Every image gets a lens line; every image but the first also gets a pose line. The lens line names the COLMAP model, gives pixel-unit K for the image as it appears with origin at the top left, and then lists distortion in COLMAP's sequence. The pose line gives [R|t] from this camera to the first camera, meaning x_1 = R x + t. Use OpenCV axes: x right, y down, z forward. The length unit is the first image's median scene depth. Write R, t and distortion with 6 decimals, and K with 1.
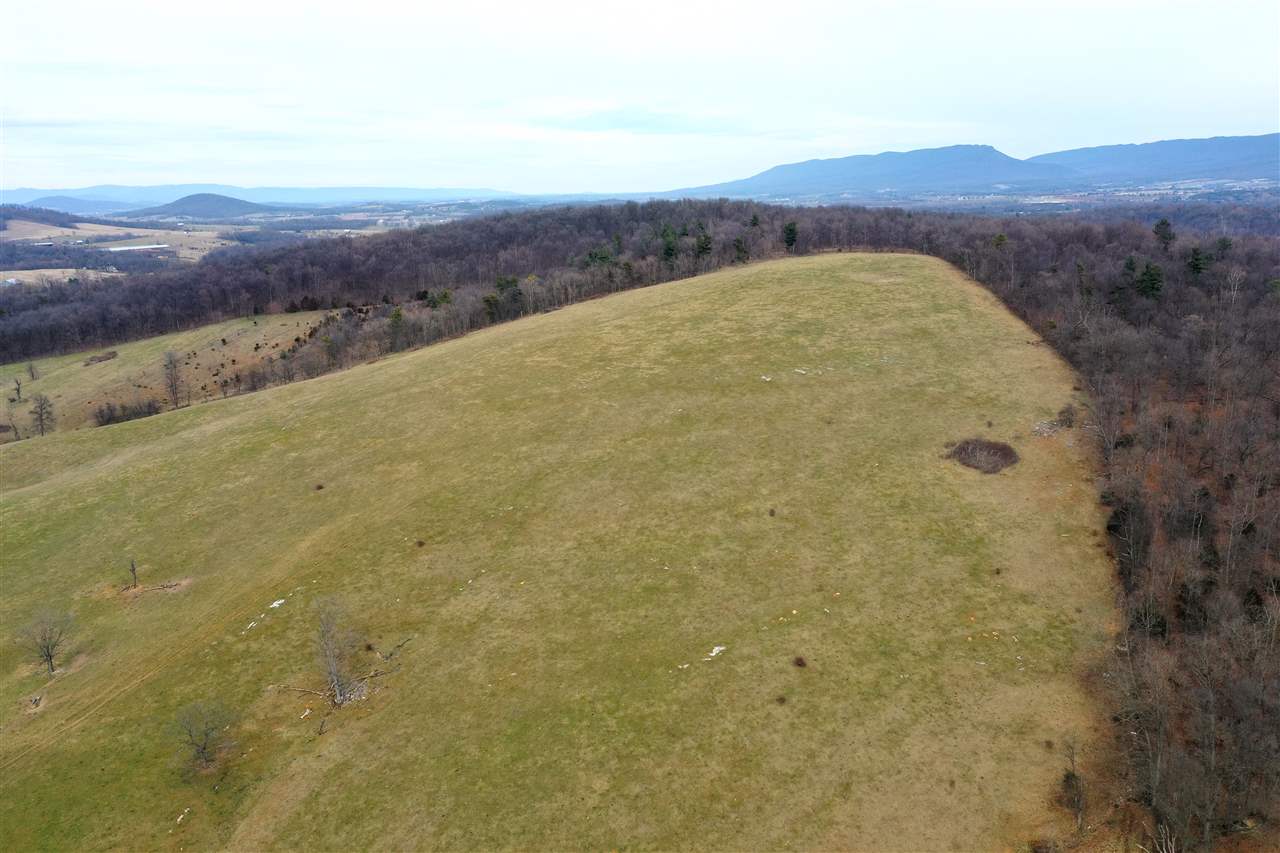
lens RADIAL K [[1013.6, 0, 640.0], [0, 1013.6, 426.5], [0, 0, 1]] dist [0.003912, 0.009724]
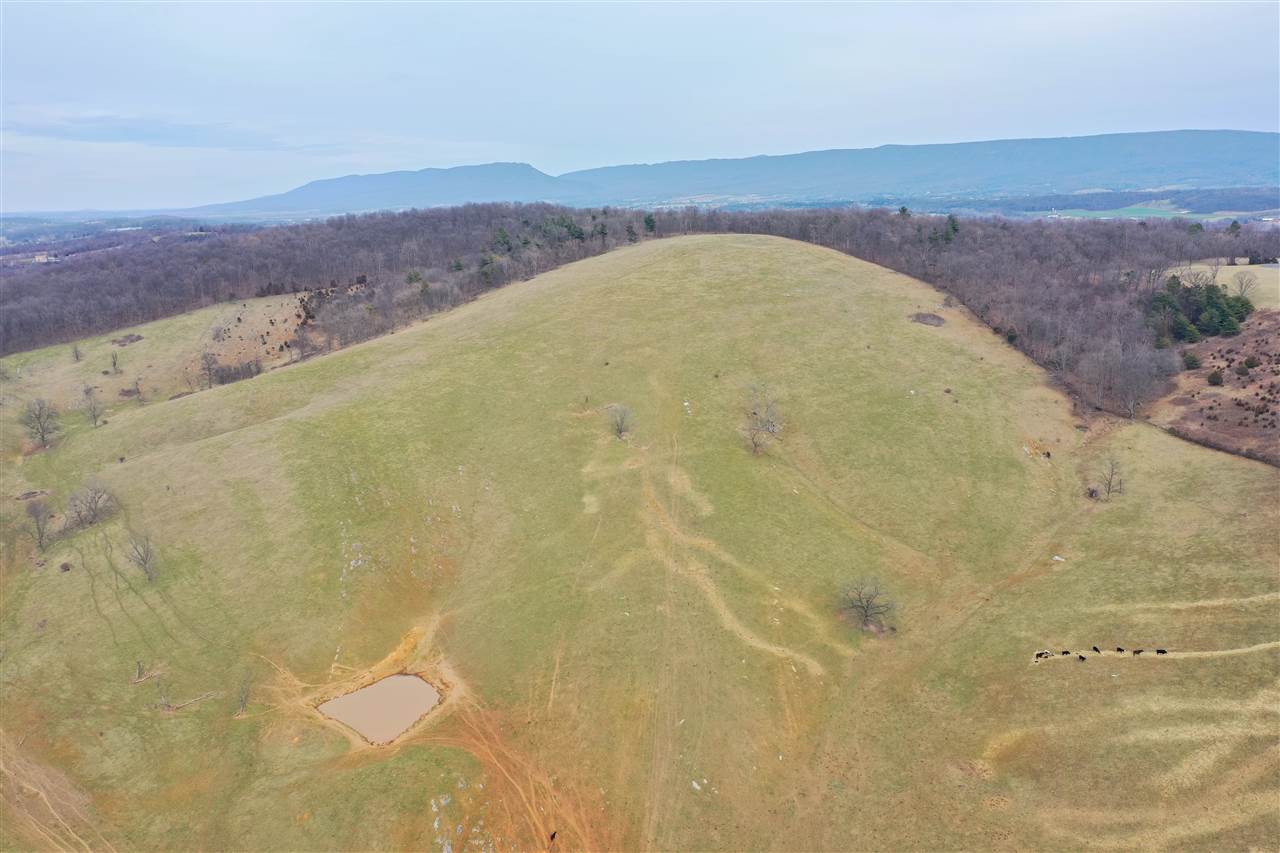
lens RADIAL K [[1013.6, 0, 640.0], [0, 1013.6, 426.5], [0, 0, 1]] dist [0.003912, 0.009724]
pose [[0.901104, -0.097570, 0.422483, -0.761181], [0.104006, 0.994546, 0.007853, 0.120827], [-0.420945, 0.036864, 0.906337, -0.396707]]
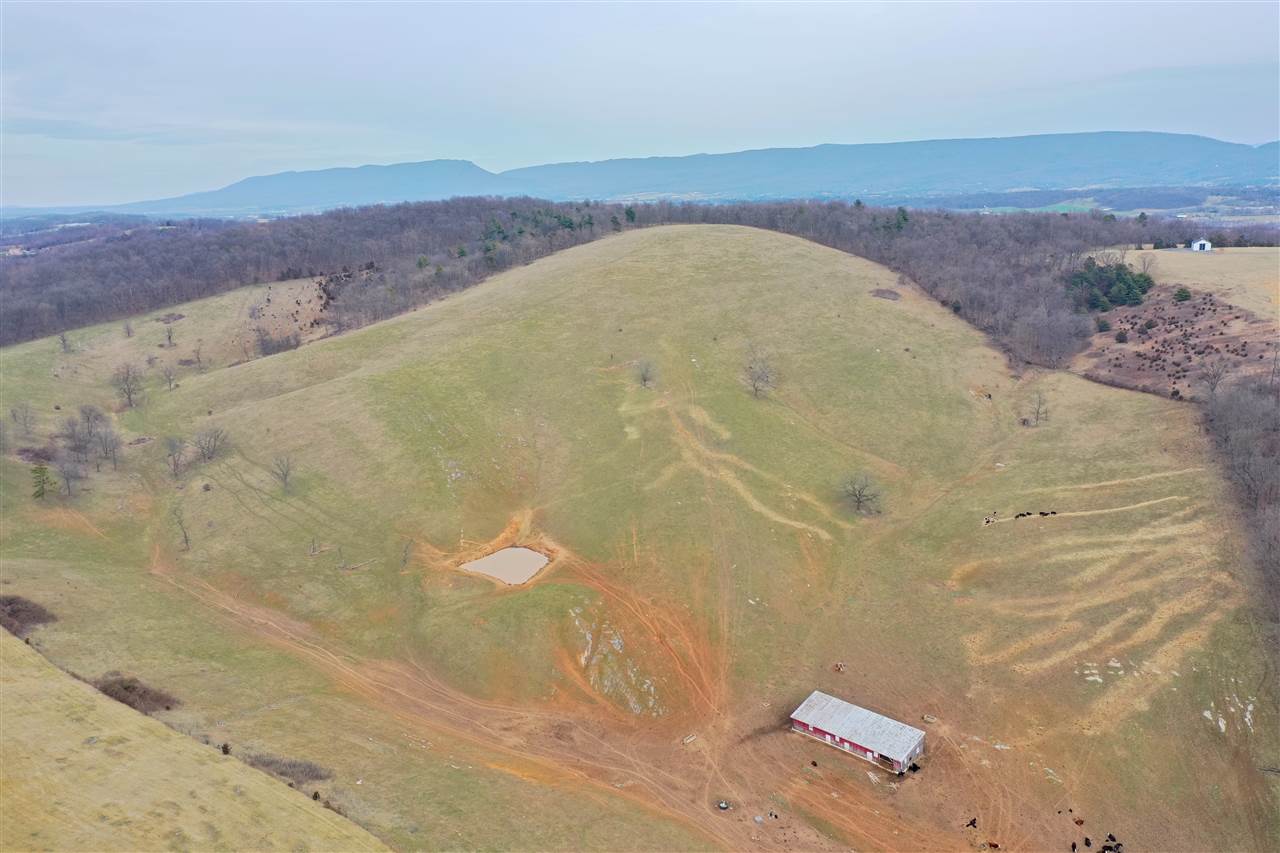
lens RADIAL K [[1013.6, 0, 640.0], [0, 1013.6, 426.5], [0, 0, 1]] dist [0.003912, 0.009724]
pose [[0.874080, -0.108245, 0.473568, -0.954199], [0.114280, 0.993318, 0.016114, 0.168976], [-0.472148, 0.040035, 0.880610, -0.555966]]
